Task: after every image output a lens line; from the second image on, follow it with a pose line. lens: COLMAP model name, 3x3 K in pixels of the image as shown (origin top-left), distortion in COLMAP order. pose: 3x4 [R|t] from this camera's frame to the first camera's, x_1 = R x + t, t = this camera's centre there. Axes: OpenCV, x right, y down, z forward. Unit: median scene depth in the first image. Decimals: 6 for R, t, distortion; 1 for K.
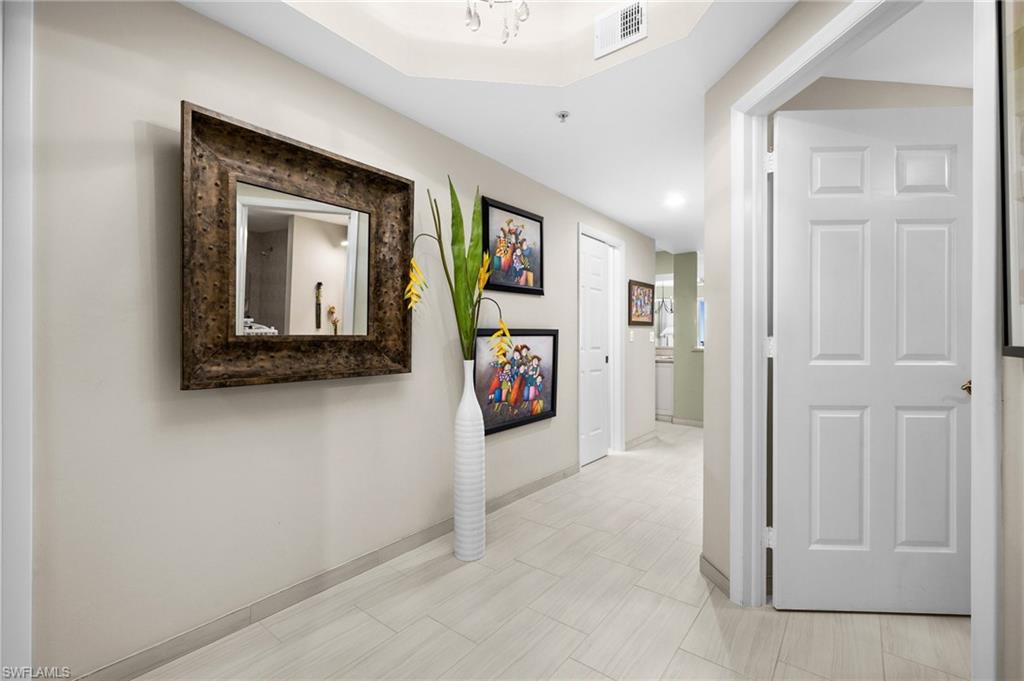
lens RADIAL K [[443.3, 0, 514.4], [0, 443.3, 340.6], [0, 0, 1]] dist [-0.001538, -0.000099]
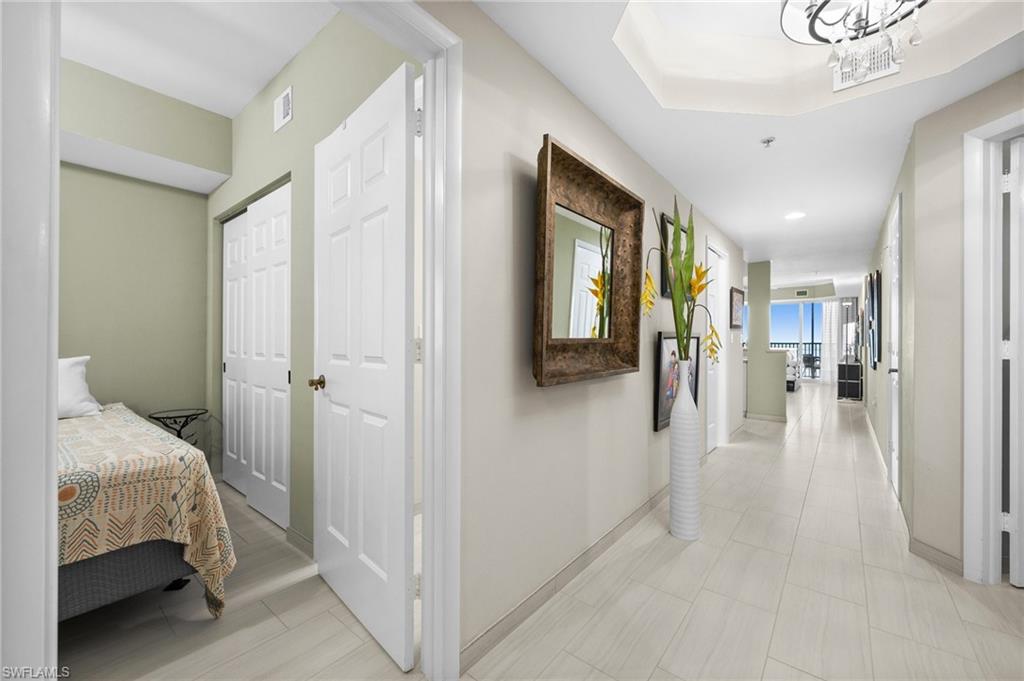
lens RADIAL K [[406.5, 0, 513.8], [0, 406.5, 340.1], [0, 0, 1]] dist [-0.002457, 0.000467]
pose [[0.999755, 0.002309, -0.022036, -0.533648], [-0.002346, 0.999996, -0.001650, -0.004606], [0.022032, 0.001701, 0.999756, -0.034987]]
